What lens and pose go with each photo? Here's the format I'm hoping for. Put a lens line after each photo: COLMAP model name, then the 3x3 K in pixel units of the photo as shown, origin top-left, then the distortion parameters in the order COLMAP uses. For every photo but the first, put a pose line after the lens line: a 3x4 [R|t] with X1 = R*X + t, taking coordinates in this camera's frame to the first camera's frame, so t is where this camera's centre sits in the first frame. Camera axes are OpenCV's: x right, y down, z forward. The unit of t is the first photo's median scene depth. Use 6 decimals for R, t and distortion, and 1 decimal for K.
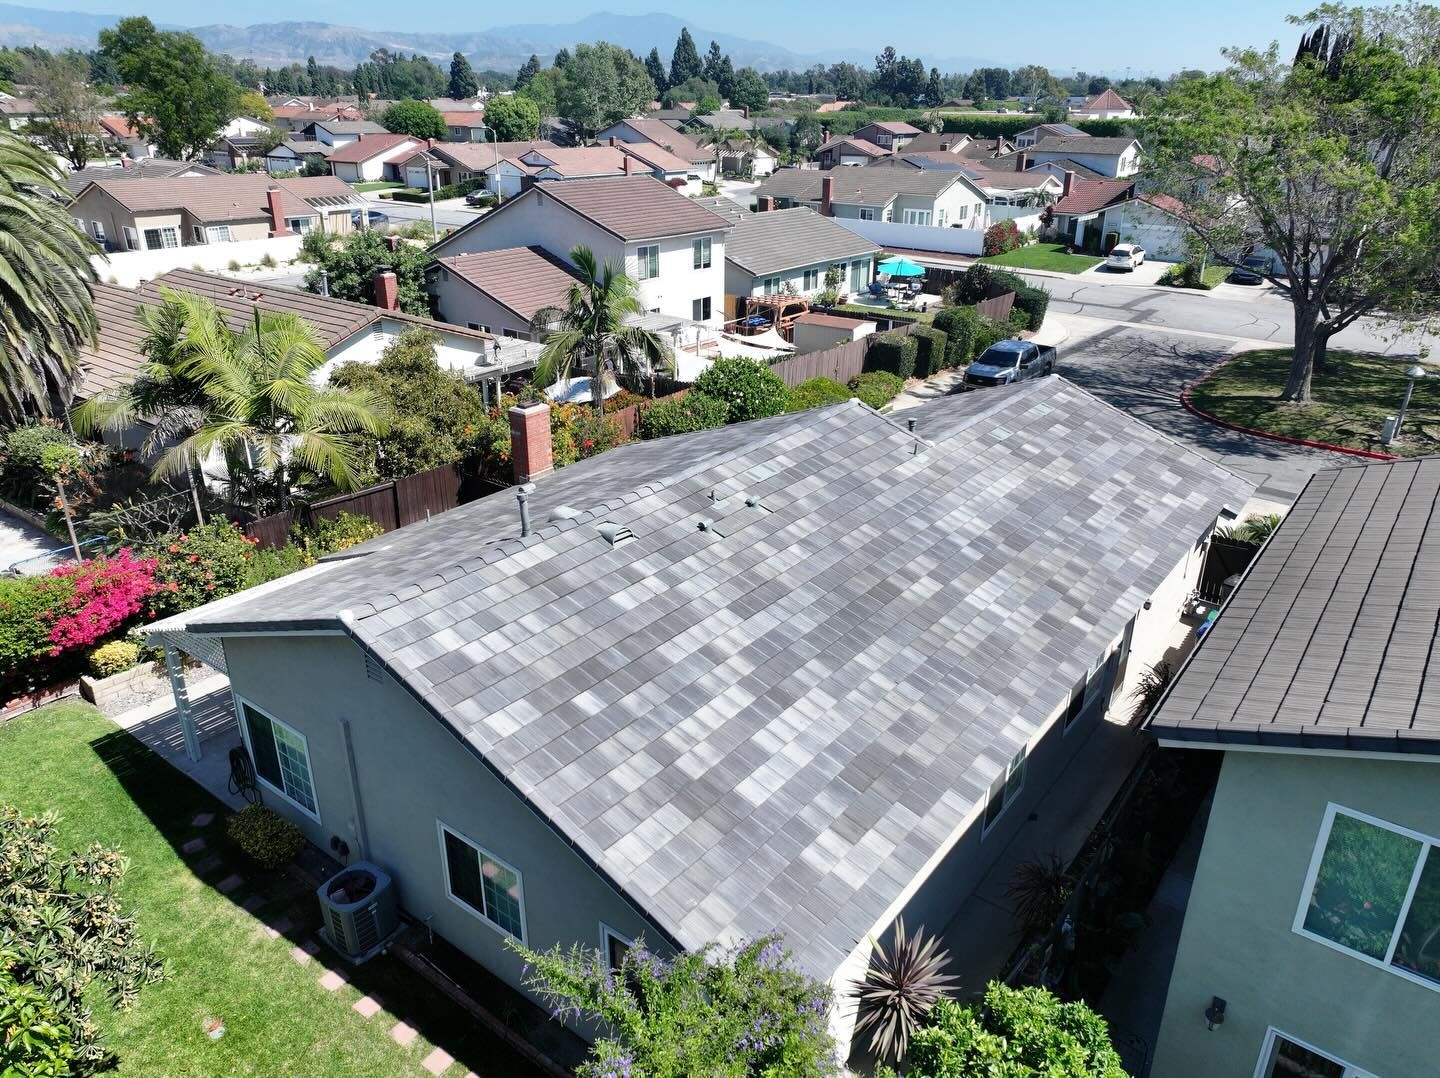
lens RADIAL K [[1011.5, 0, 723.4], [0, 1011.5, 536.3], [0, 0, 1]] dist [-0.003453, 0.018649]
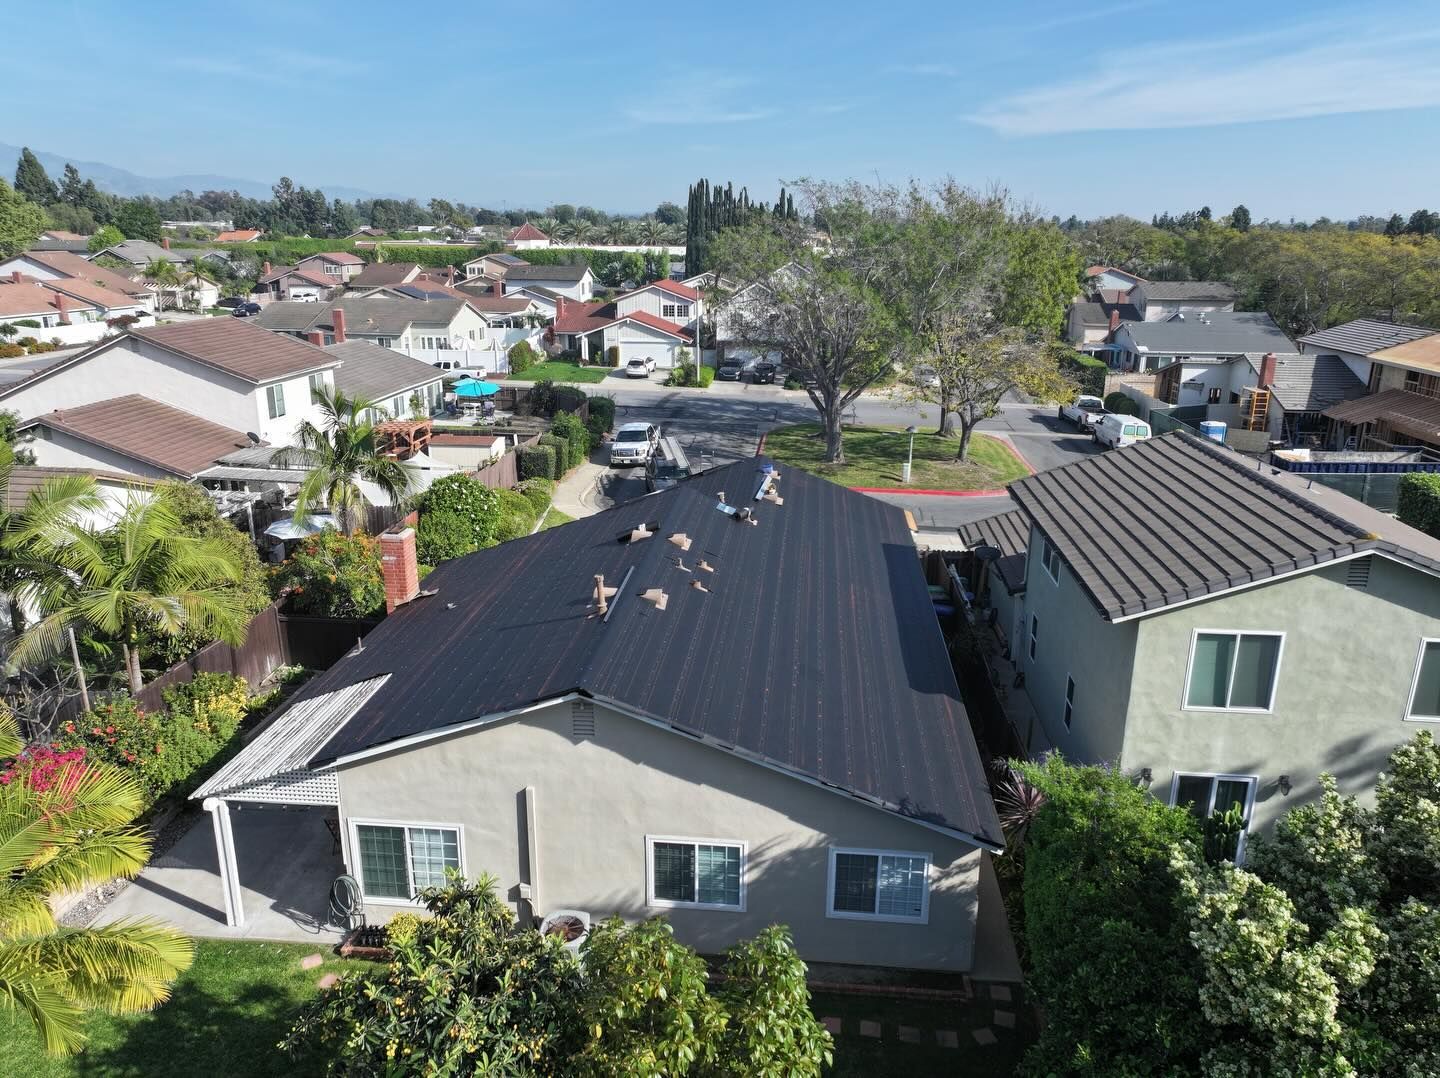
lens RADIAL K [[1011.5, 0, 723.4], [0, 1011.5, 536.3], [0, 0, 1]] dist [-0.003453, 0.018649]
pose [[0.846131, -0.151805, 0.510899, -0.240042], [0.207323, 0.976830, -0.053112, 0.002439], [-0.490999, 0.150860, 0.857998, -0.048992]]
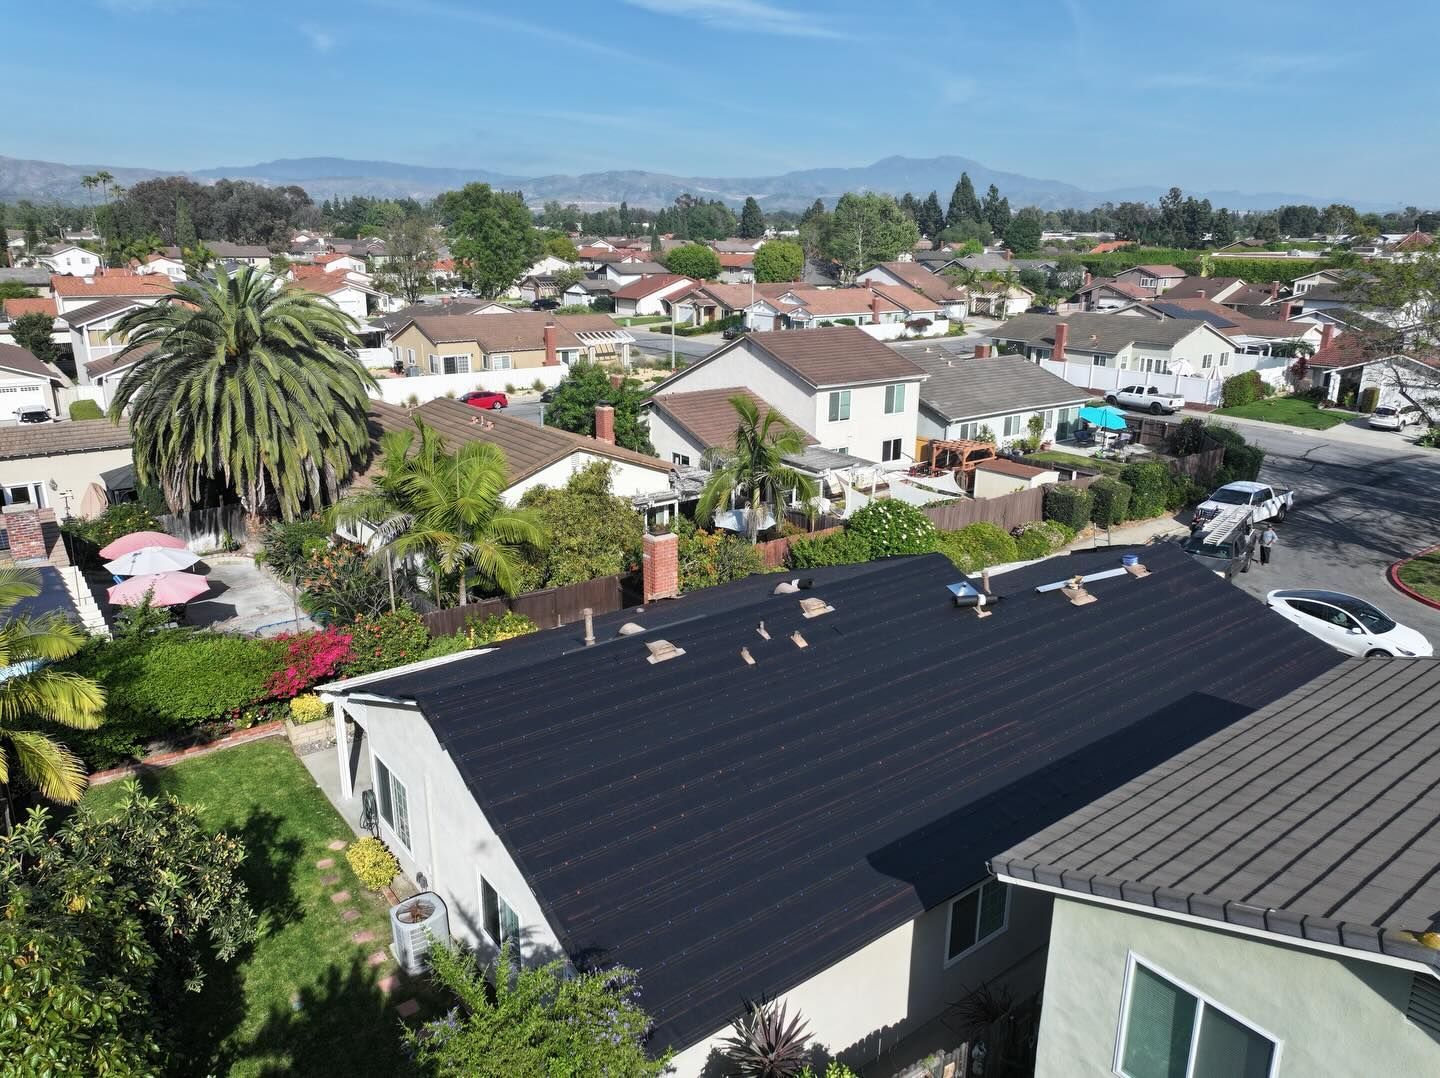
lens RADIAL K [[1011.5, 0, 723.4], [0, 1011.5, 536.3], [0, 0, 1]] dist [-0.003453, 0.018649]
pose [[0.965209, 0.073646, -0.250893, 0.091163], [-0.102813, 0.989123, -0.105189, -0.006284], [0.240417, 0.127325, 0.962283, -0.055819]]
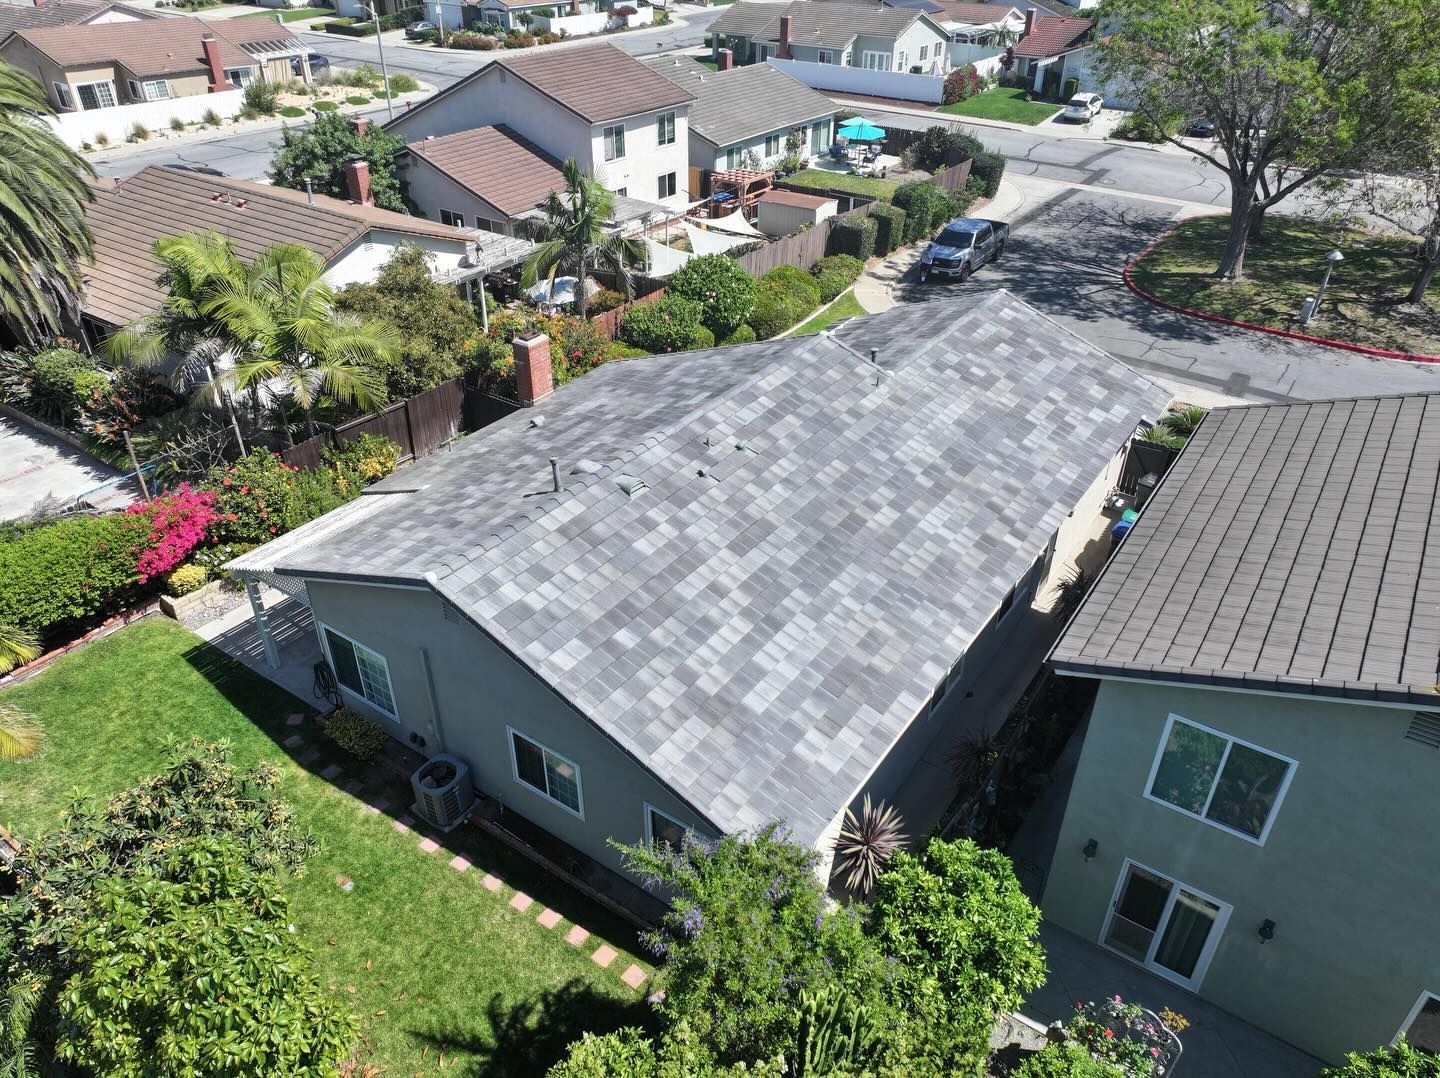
lens RADIAL K [[1011.5, 0, 723.4], [0, 1011.5, 536.3], [0, 0, 1]] dist [-0.003453, 0.018649]
pose [[0.998846, -0.024744, 0.041165, -0.017210], [0.017566, 0.985902, 0.166398, -0.050369], [-0.044702, -0.165483, 0.985199, -0.071667]]
